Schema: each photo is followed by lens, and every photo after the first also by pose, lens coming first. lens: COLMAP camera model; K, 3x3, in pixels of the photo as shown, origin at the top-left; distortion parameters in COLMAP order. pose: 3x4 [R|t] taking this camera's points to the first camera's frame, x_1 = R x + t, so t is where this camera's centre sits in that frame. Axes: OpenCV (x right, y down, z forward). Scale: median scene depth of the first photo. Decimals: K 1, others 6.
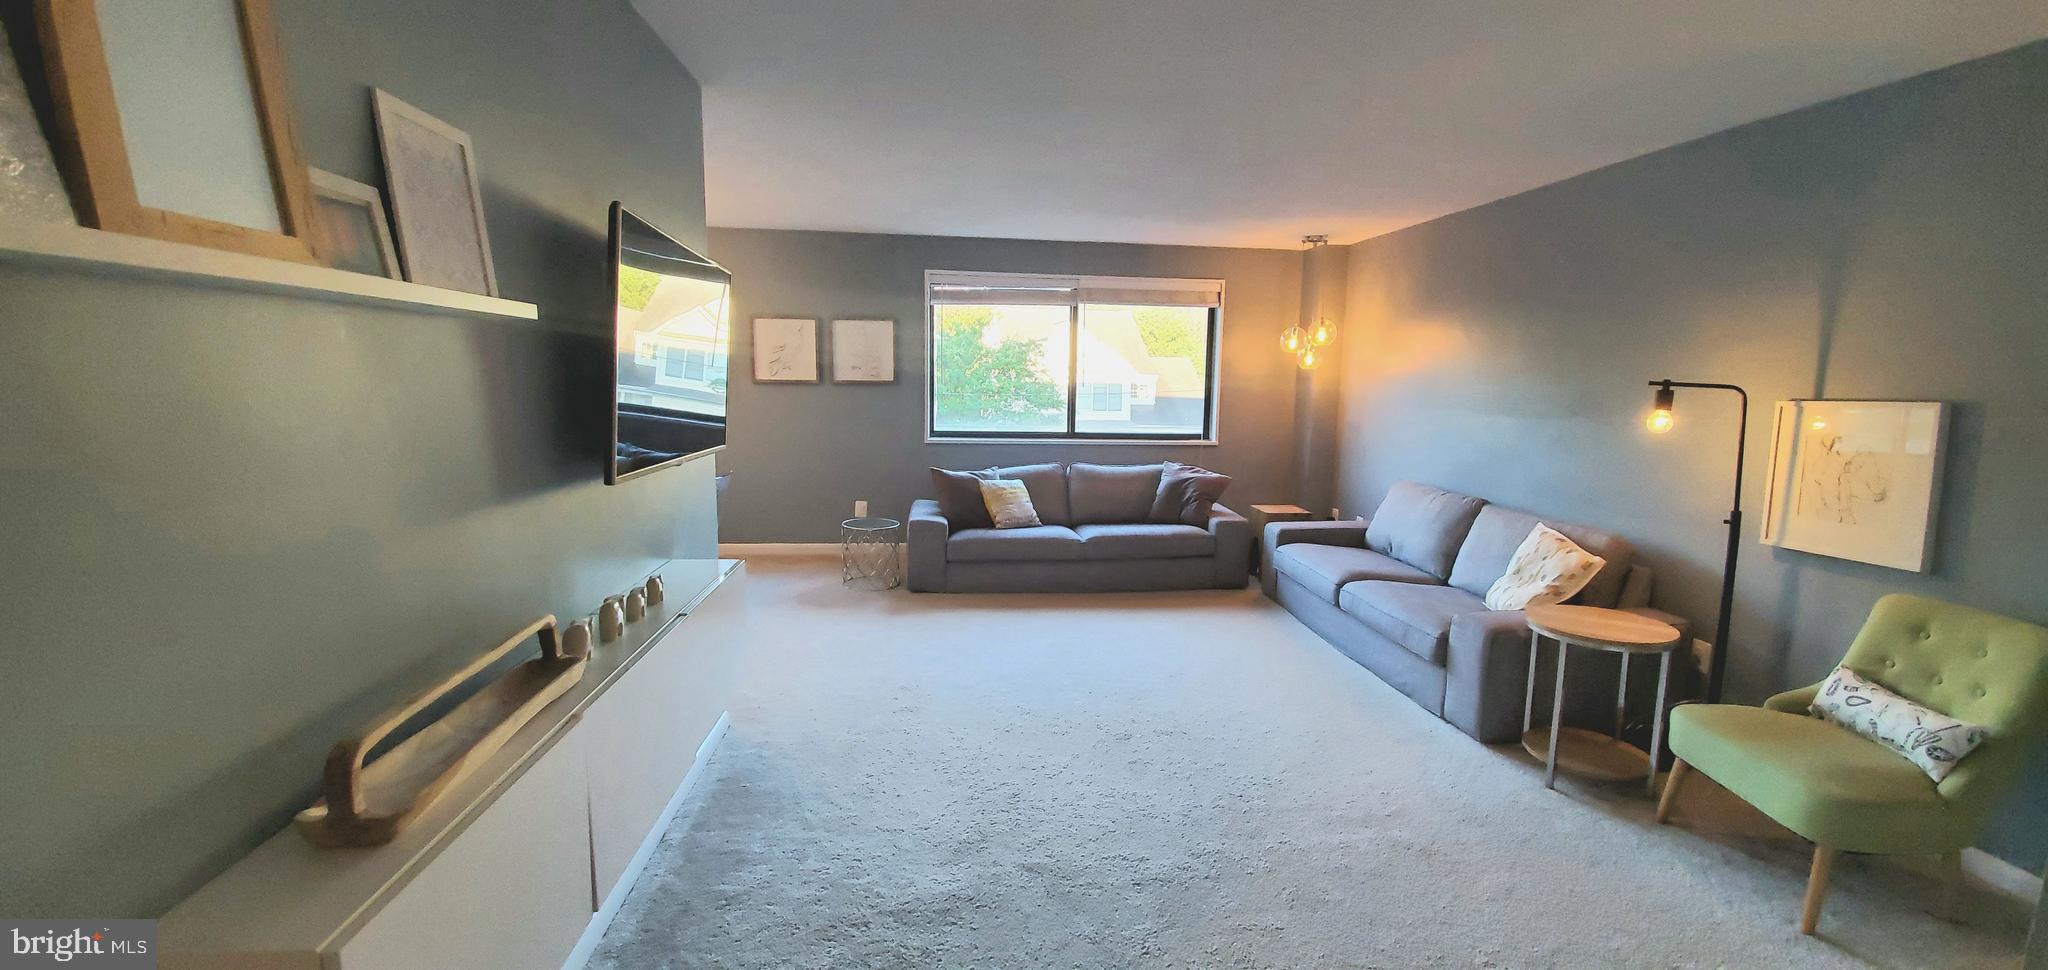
lens RADIAL K [[812.9, 0, 1036.9], [0, 812.9, 485.3], [0, 0, 1]] dist [-0.003987, -0.000184]
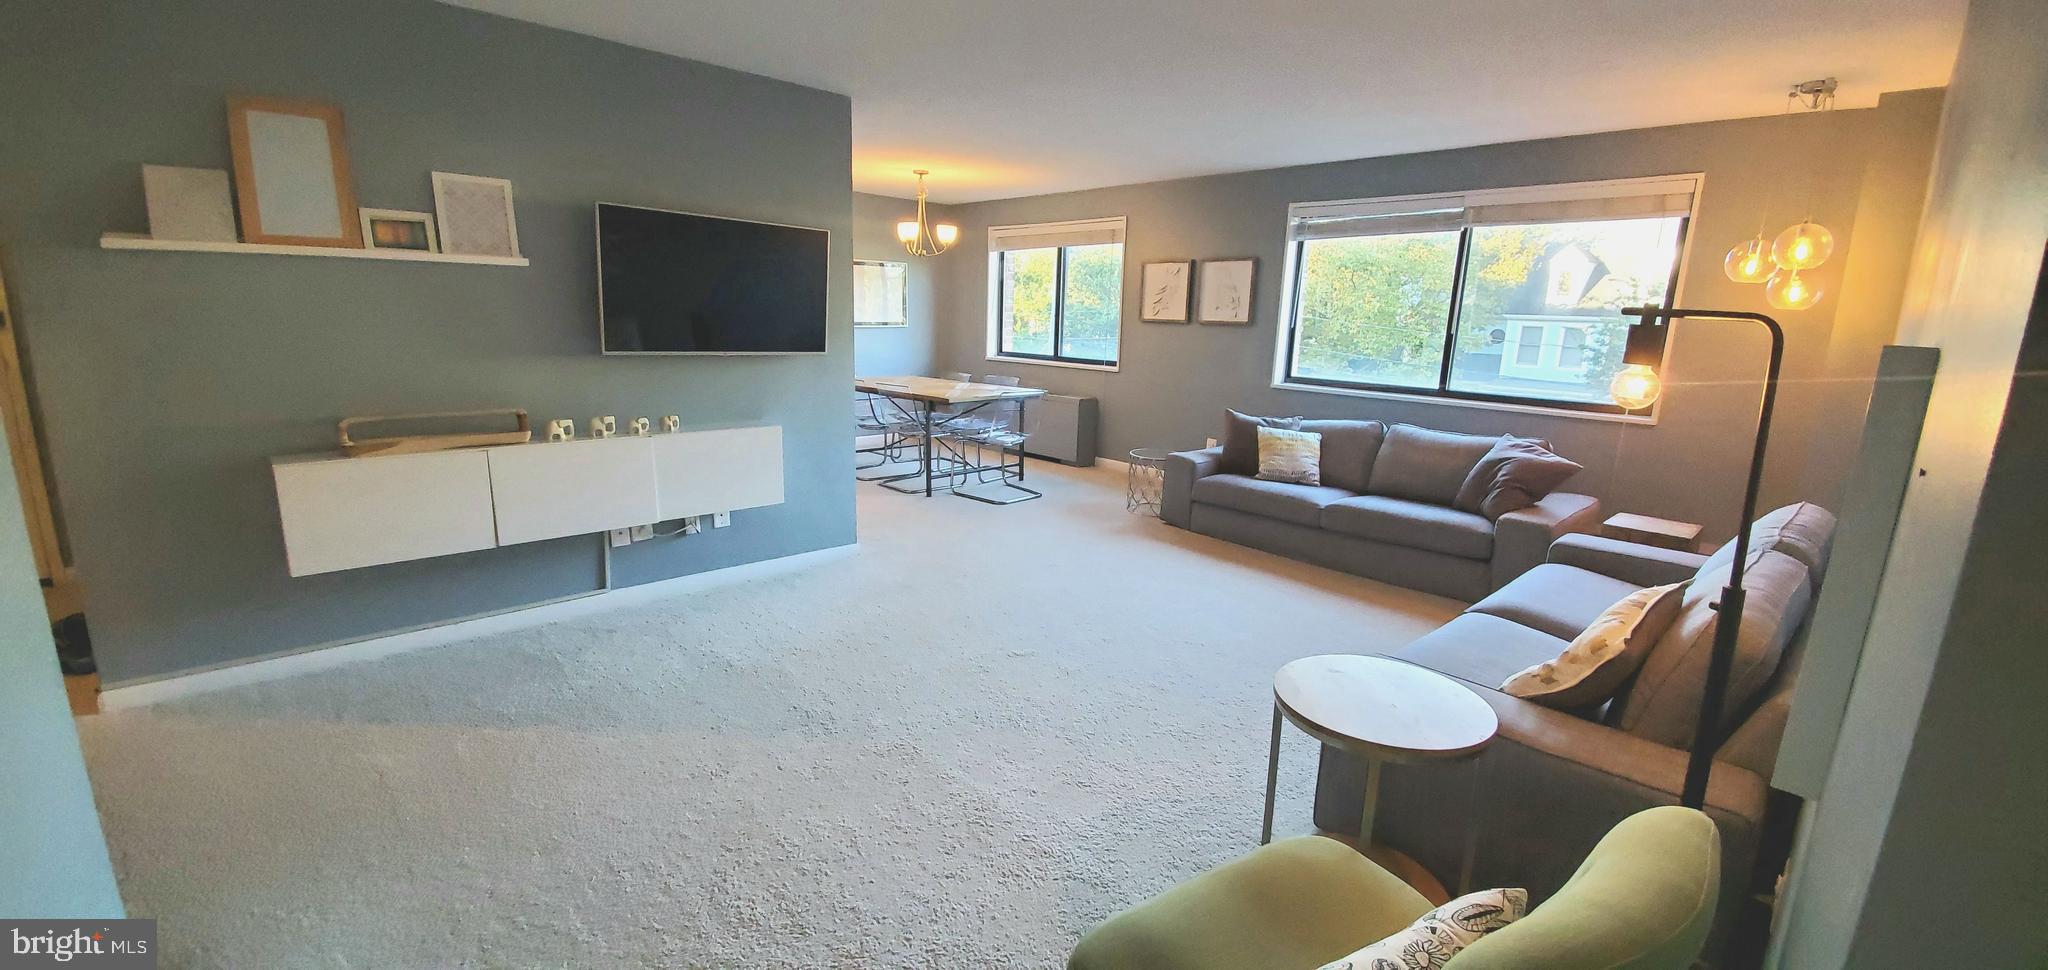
lens RADIAL K [[812.9, 0, 1036.9], [0, 812.9, 485.3], [0, 0, 1]] dist [-0.003987, -0.000184]
pose [[0.603685, 0.169029, -0.779098, 0.492476], [-0.125892, 0.985215, 0.116200, -0.015149], [0.787220, 0.027934, 0.616039, 0.200189]]
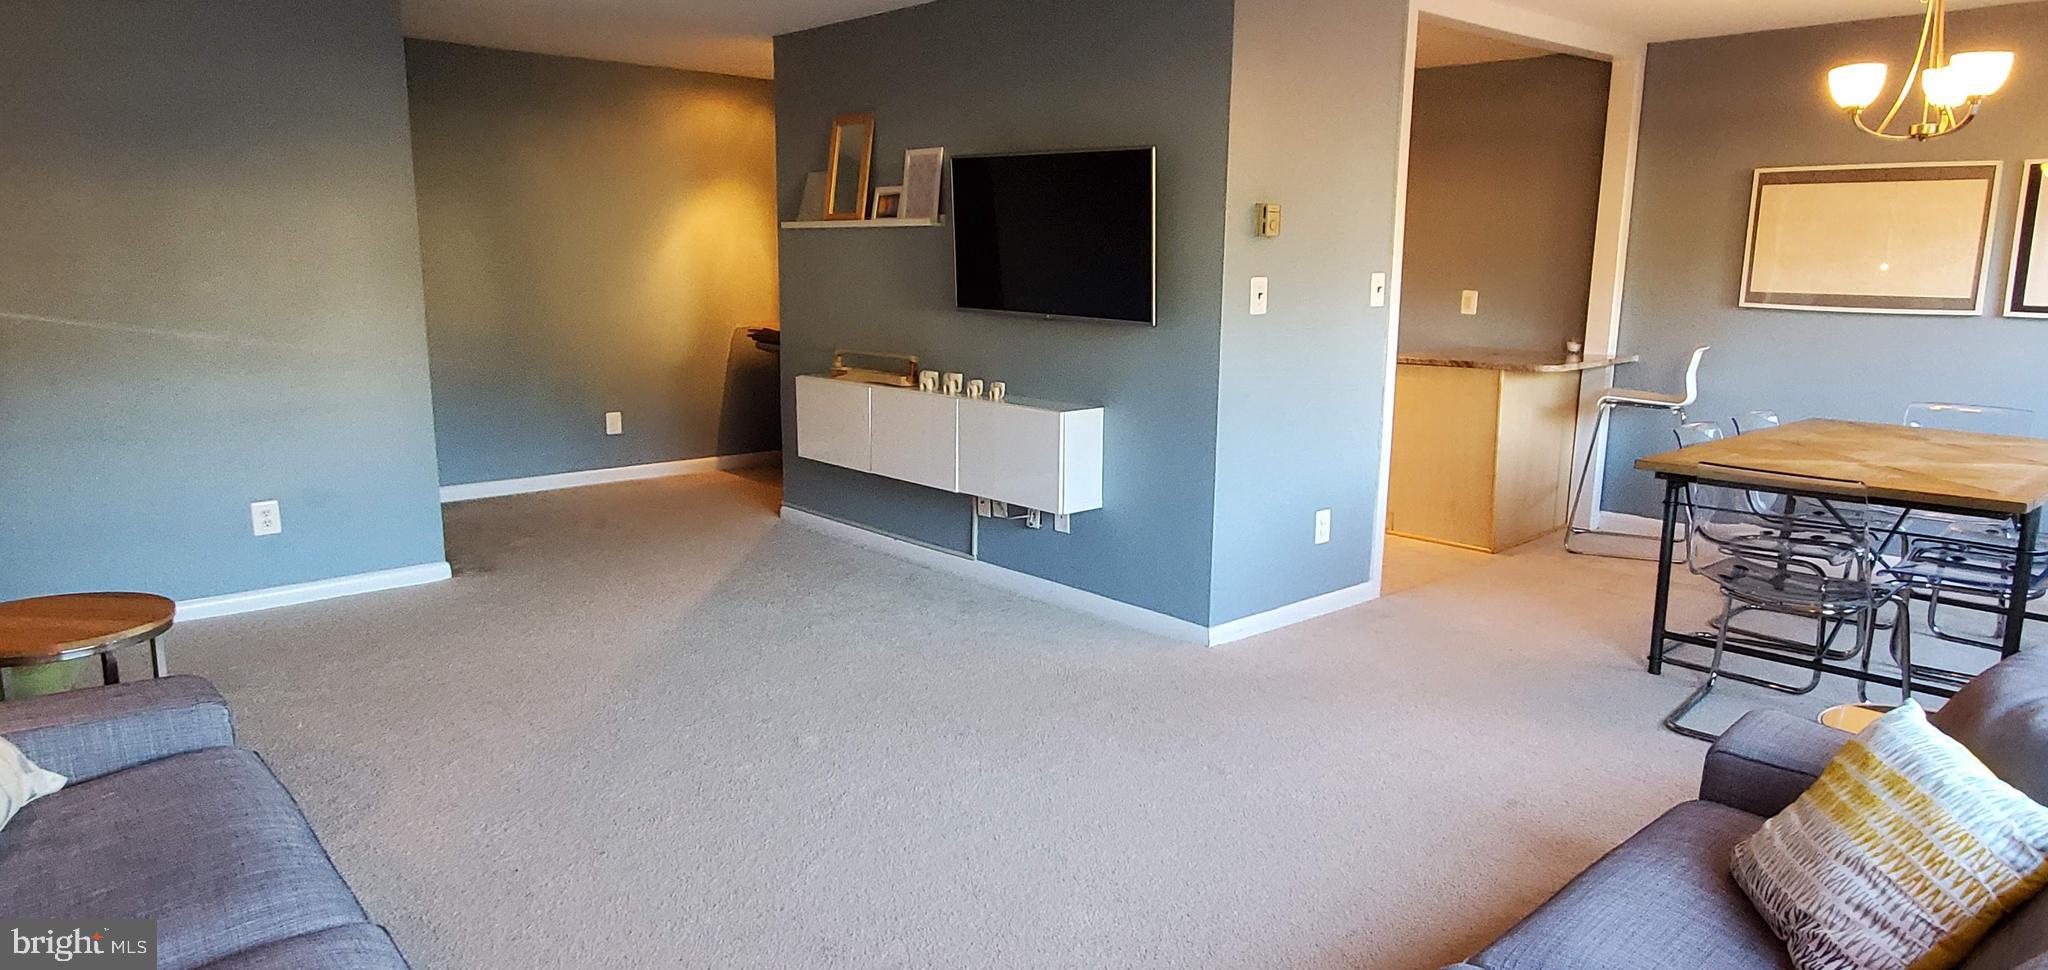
lens RADIAL K [[1261.2, 0, 1024.0], [0, 1261.2, 485.0], [0, 0, 1]] dist [-0.000230, 0.000483]
pose [[-0.815687, 0.082274, -0.572613, 0.315454], [-0.098927, 0.955416, 0.278197, -0.135329], [0.569972, 0.283568, -0.771181, 1.056295]]
